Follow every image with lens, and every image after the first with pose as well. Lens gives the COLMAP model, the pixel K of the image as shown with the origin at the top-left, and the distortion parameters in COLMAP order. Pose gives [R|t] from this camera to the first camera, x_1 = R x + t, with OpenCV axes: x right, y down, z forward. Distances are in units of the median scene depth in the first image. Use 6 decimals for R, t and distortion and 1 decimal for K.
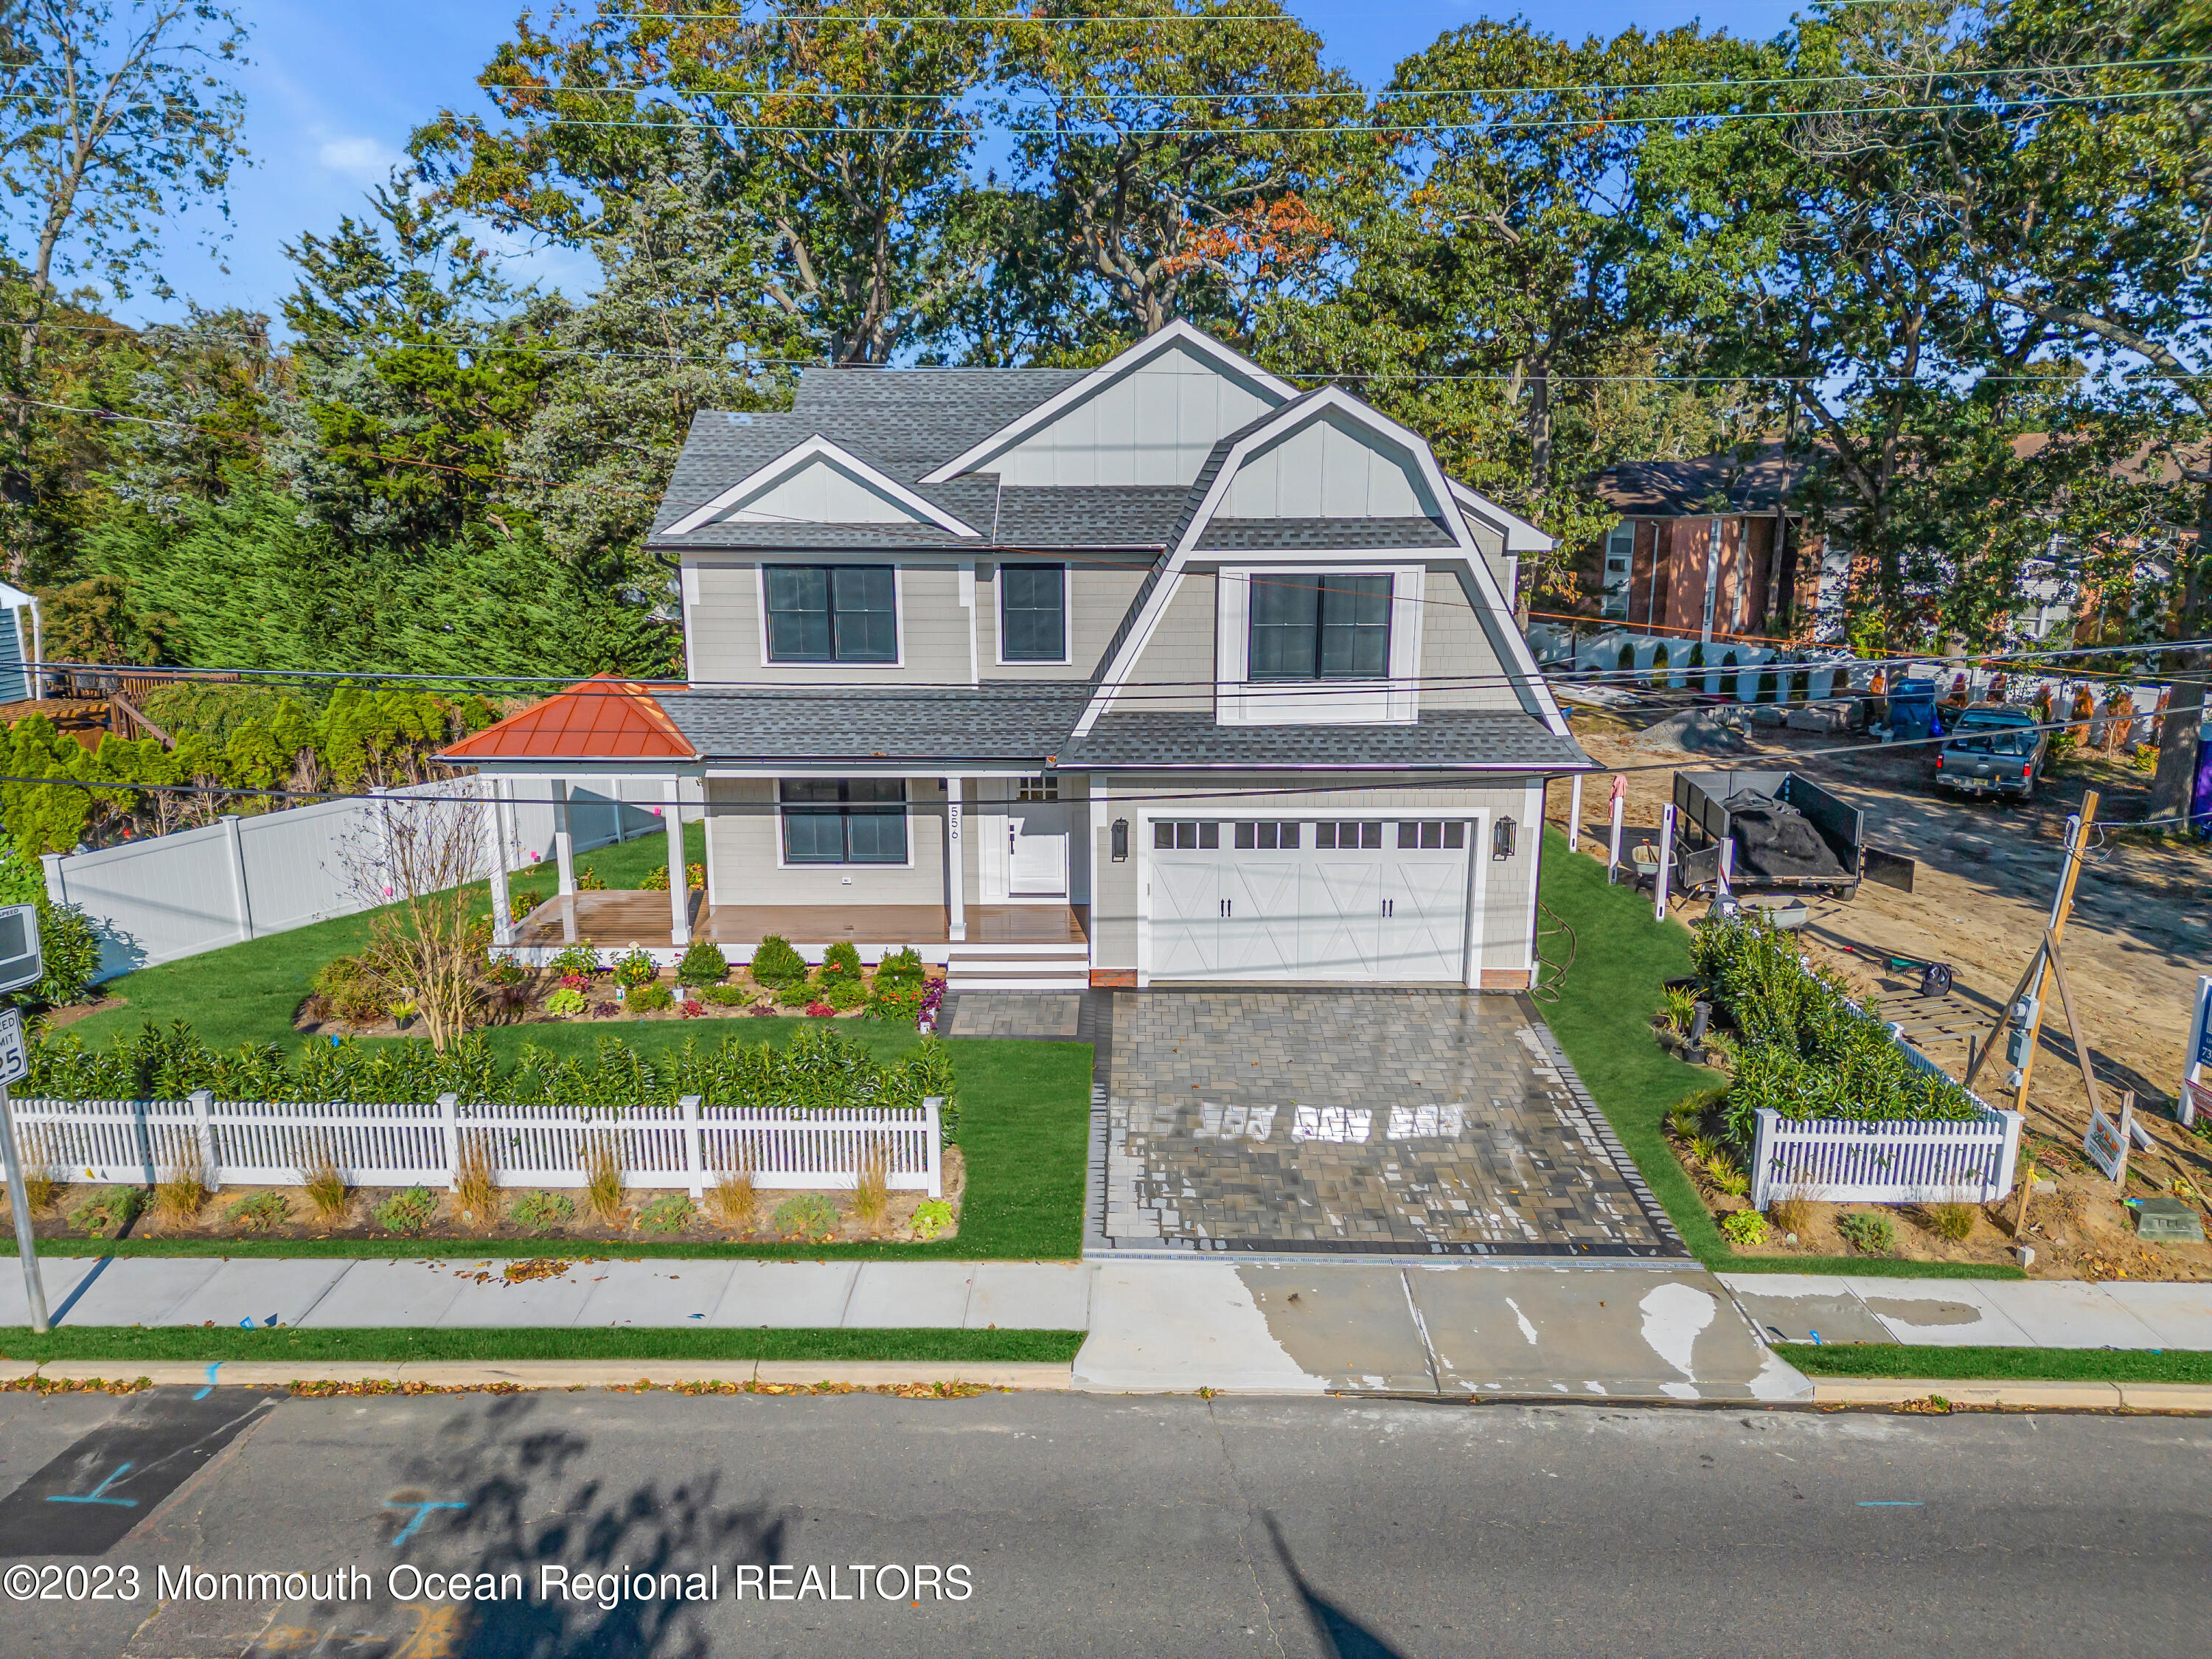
lens RADIAL K [[1555.5, 0, 1101.8], [0, 1555.5, 814.0], [0, 0, 1]] dist [0.070720, -0.075457]
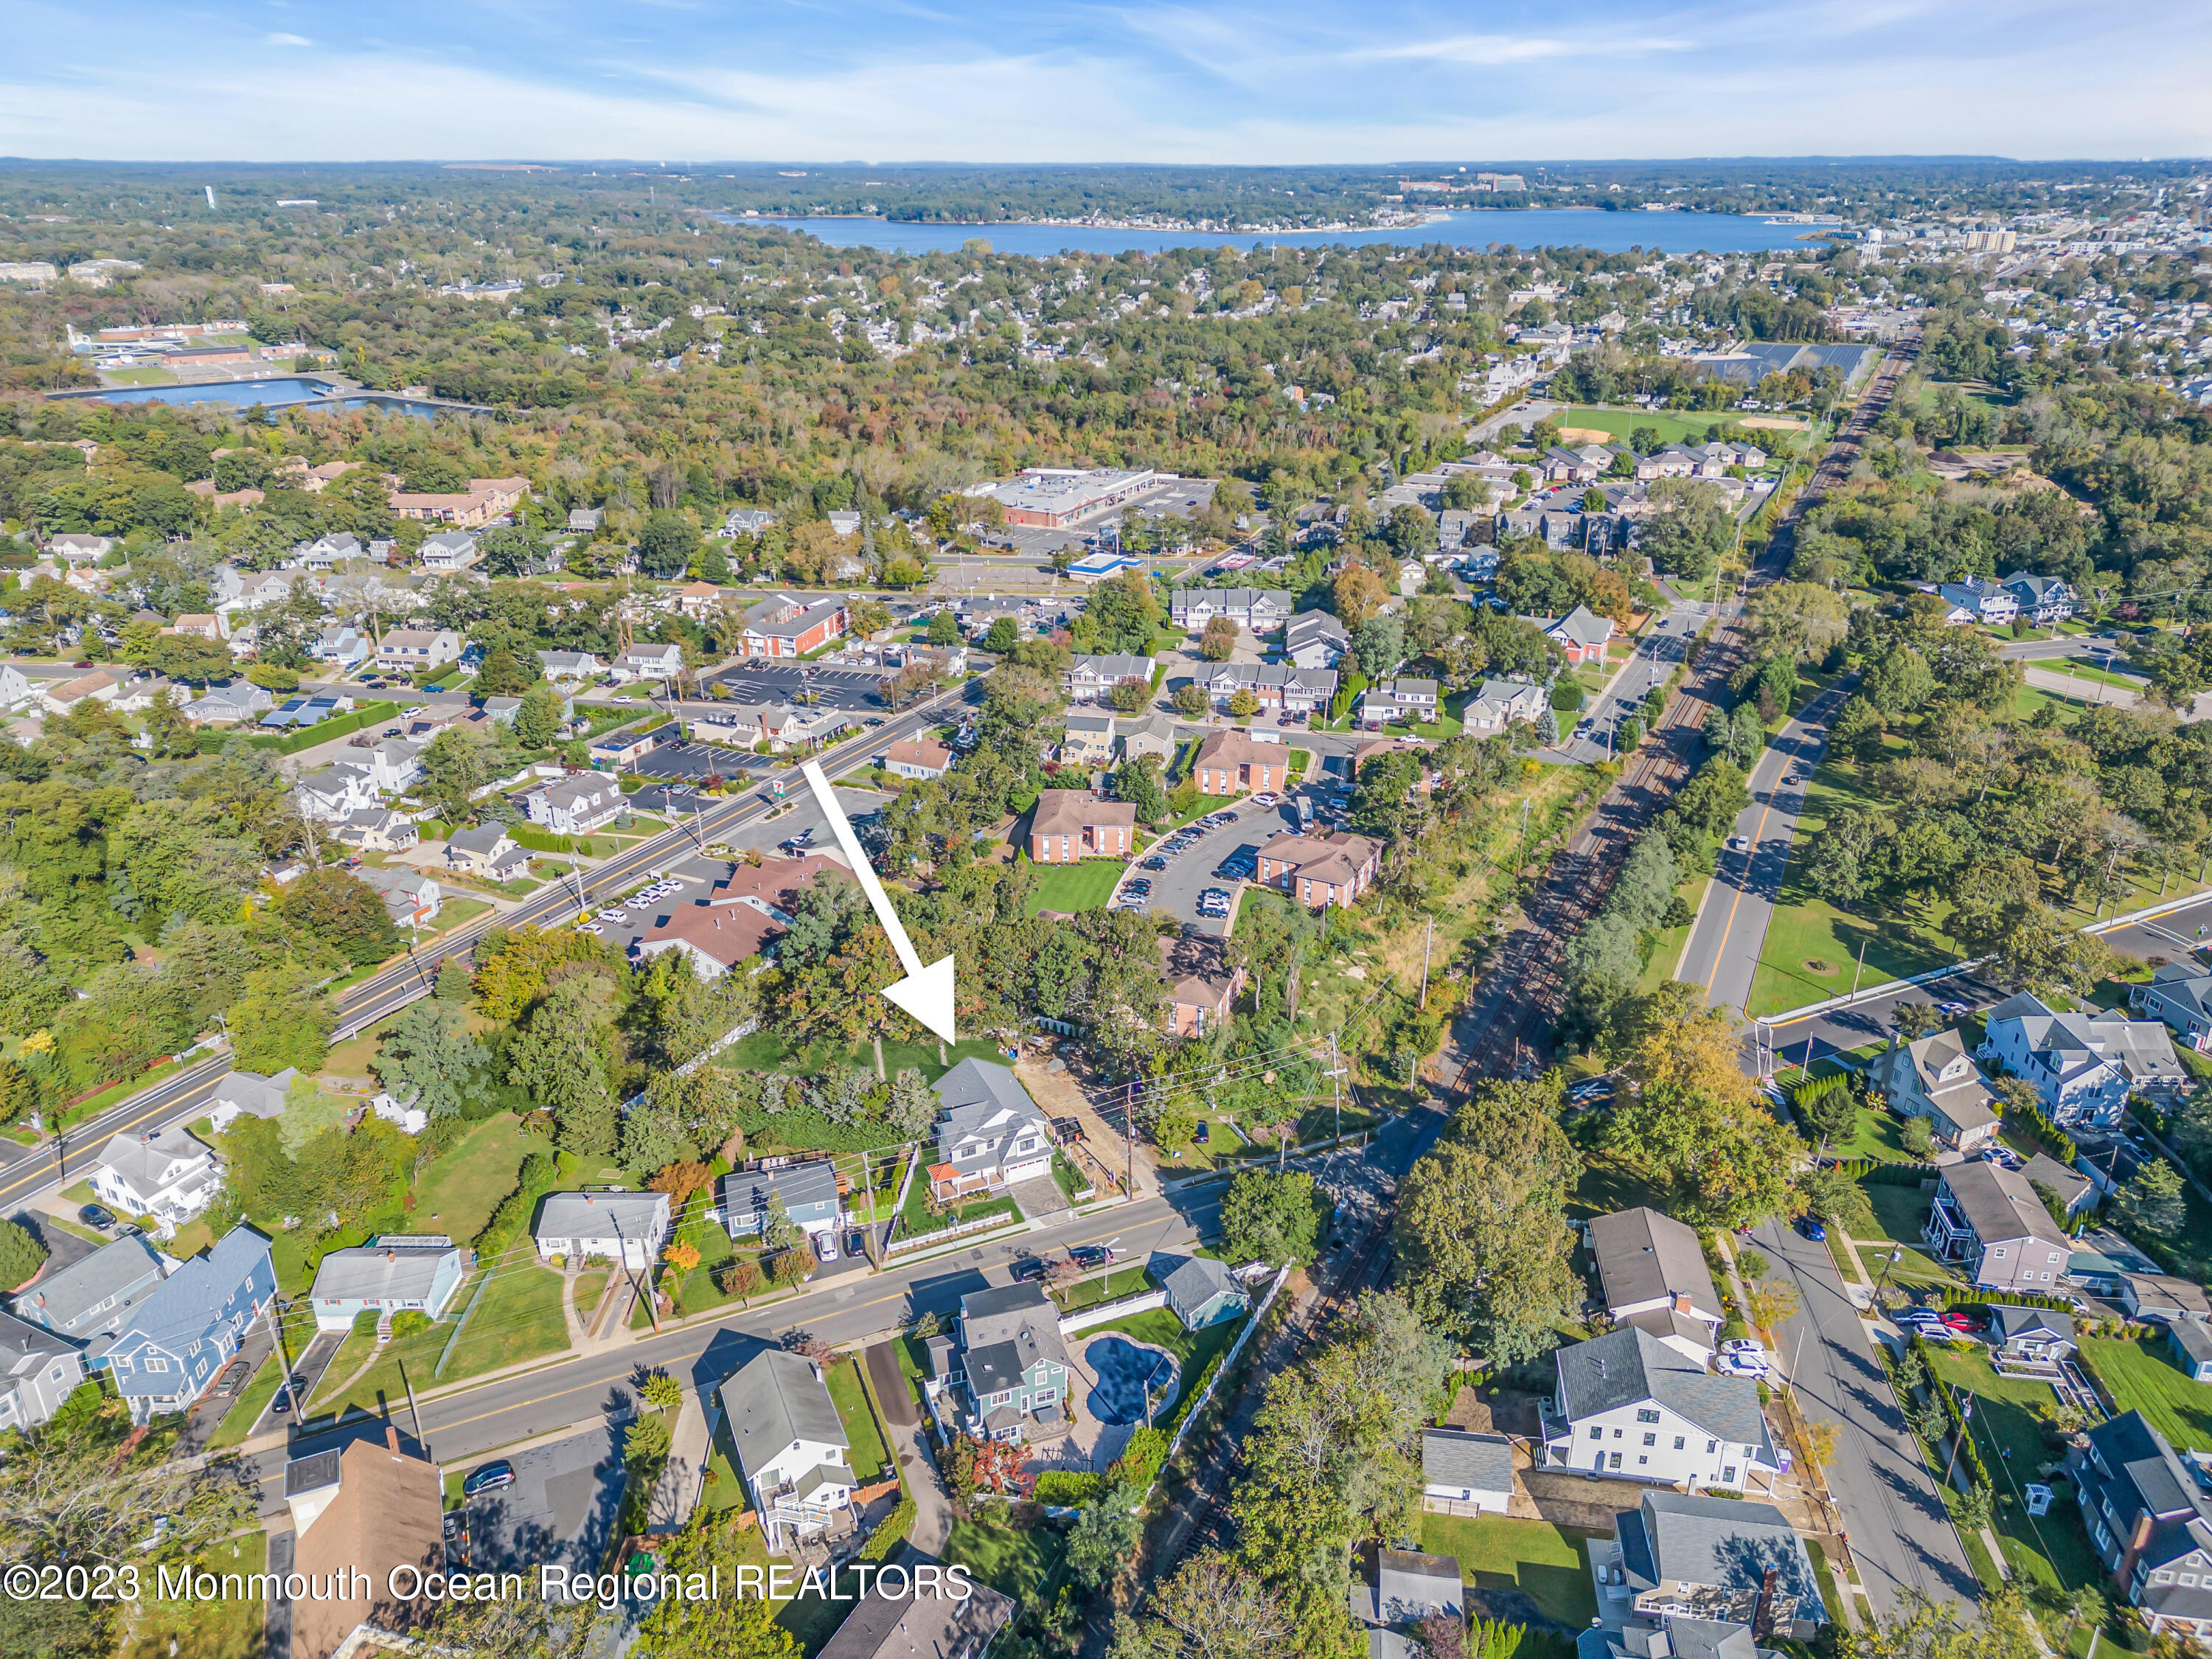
lens RADIAL K [[1555.5, 0, 1101.8], [0, 1555.5, 814.0], [0, 0, 1]] dist [0.070720, -0.075457]
pose [[0.906796, -0.162624, 0.388940, -2.688147], [0.094603, 0.977568, 0.188180, -3.674757], [-0.410818, -0.133846, 0.901839, -7.125189]]
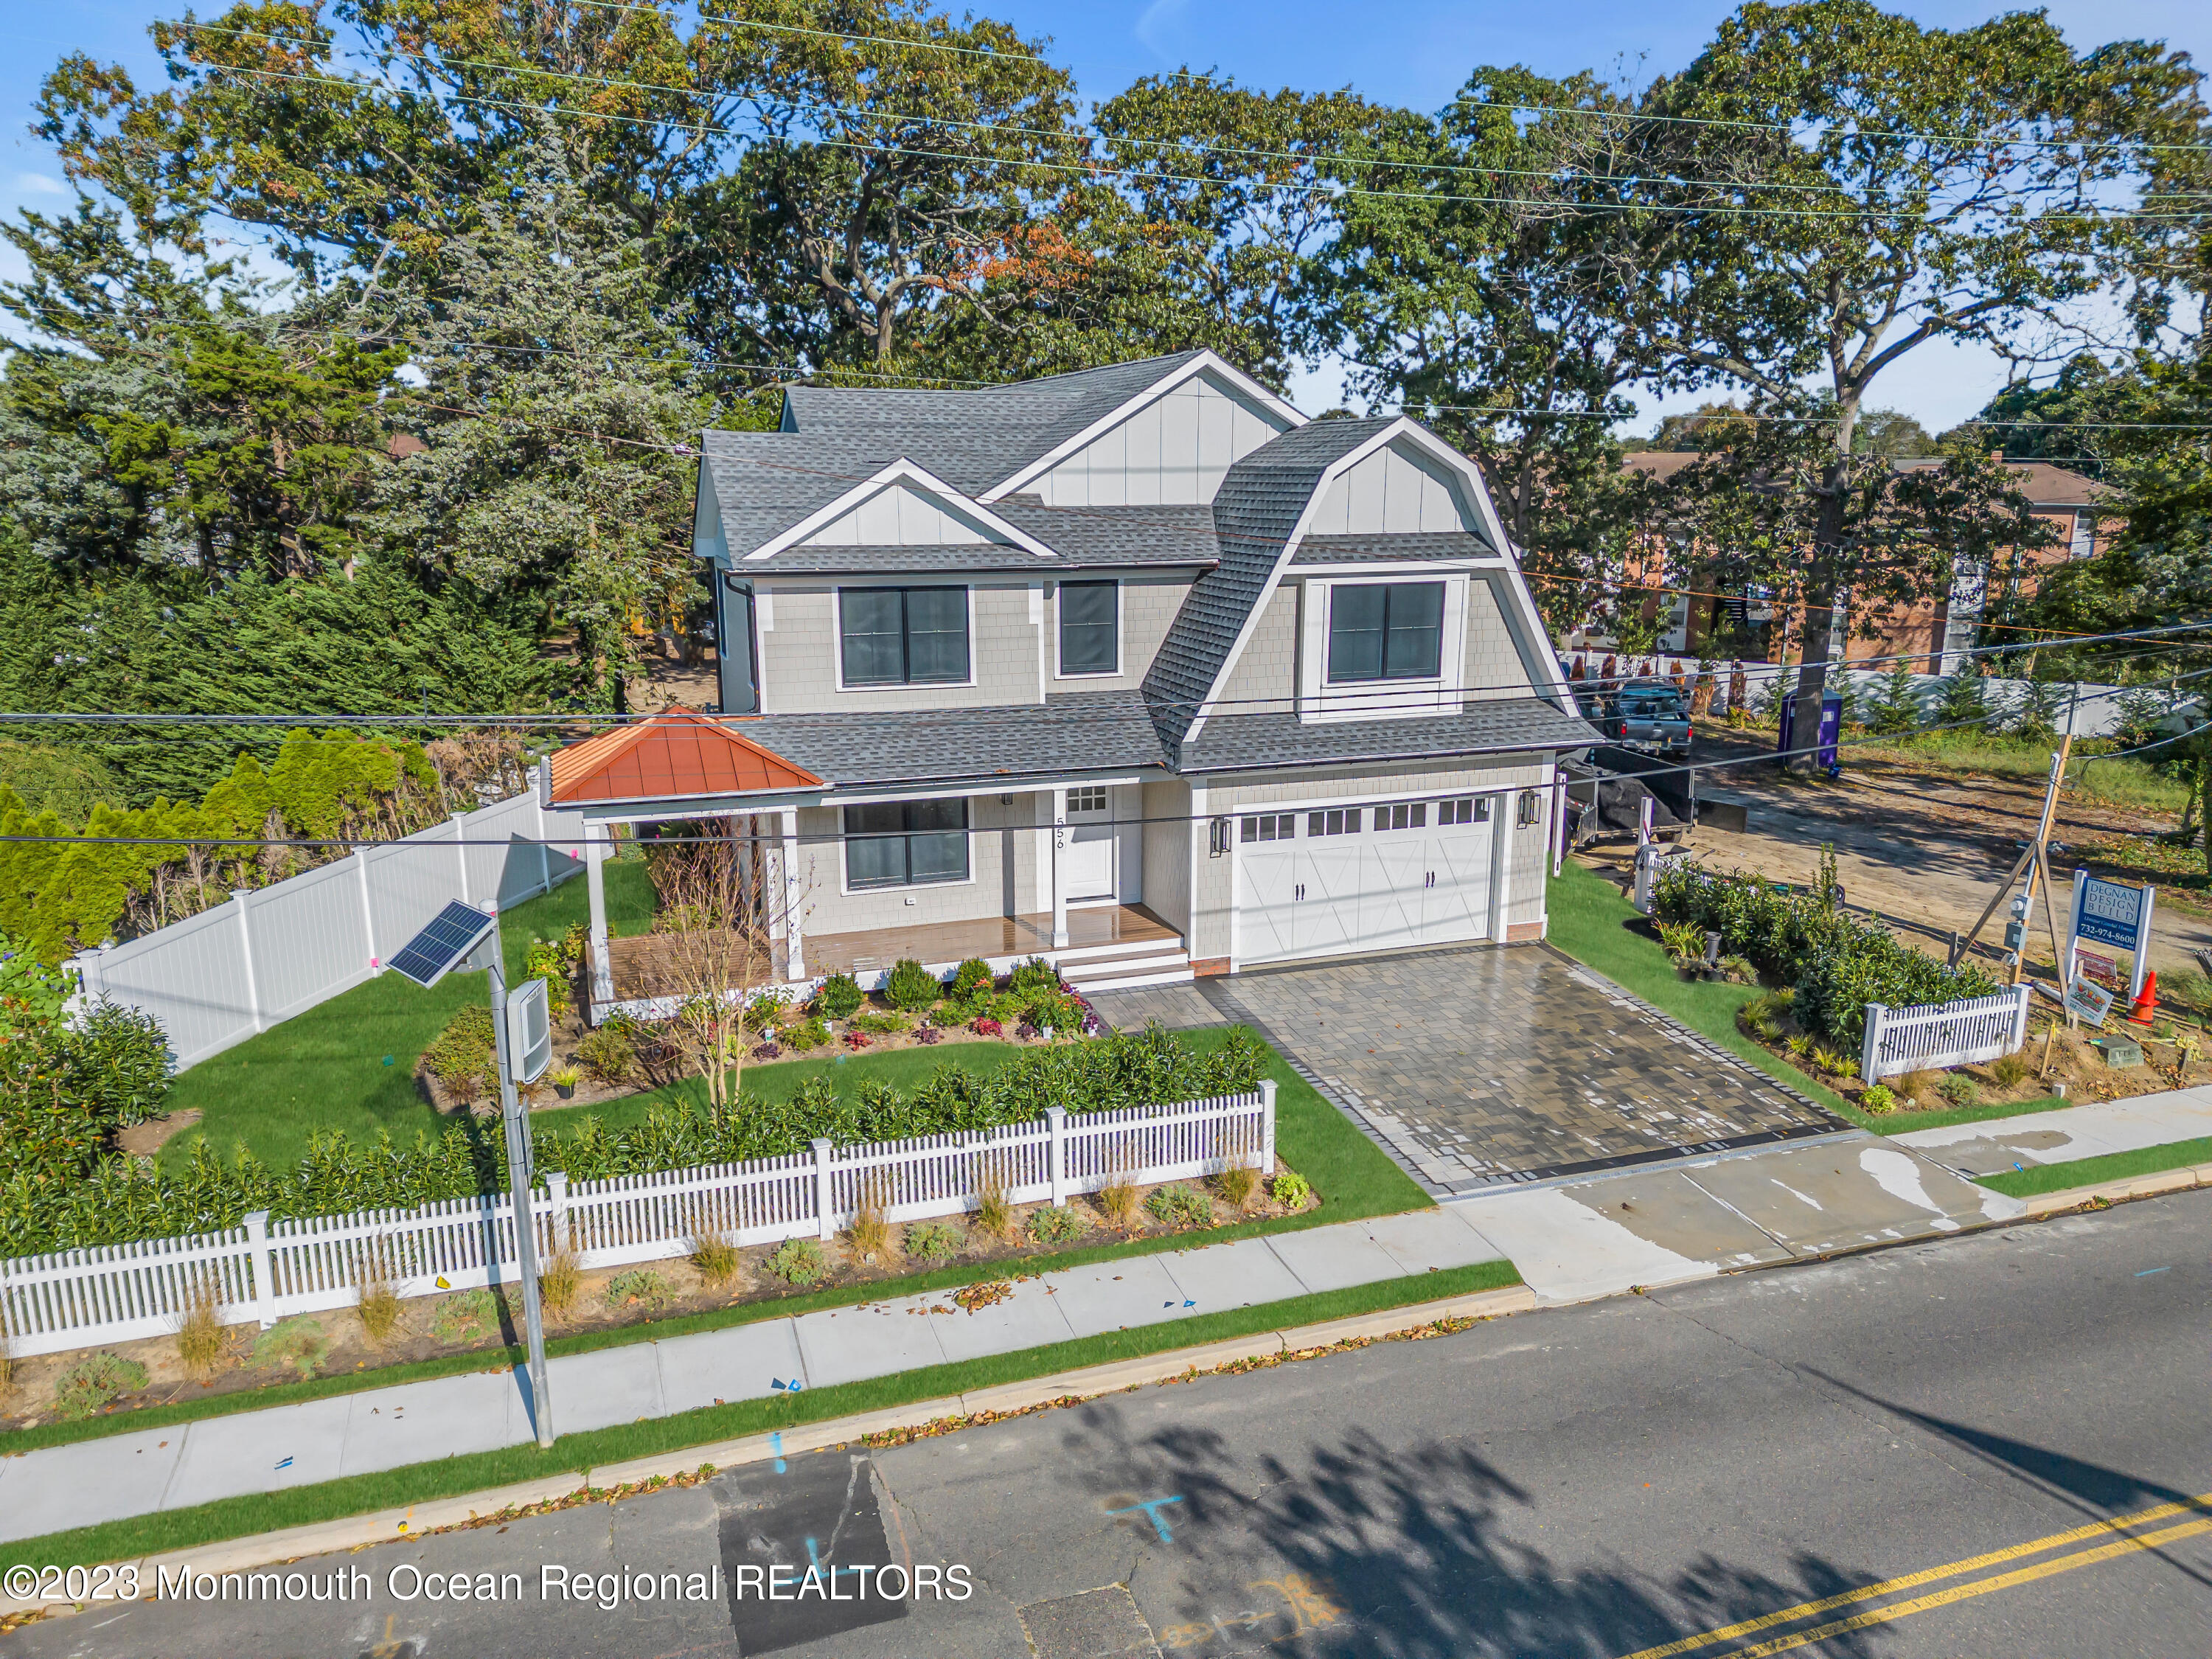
lens RADIAL K [[1555.5, 0, 1101.8], [0, 1555.5, 814.0], [0, 0, 1]] dist [0.070720, -0.075457]
pose [[0.940668, -0.072970, 0.331390, -0.426107], [0.074779, 0.997173, 0.007308, -0.012960], [-0.330986, 0.017907, 0.943466, 0.017887]]
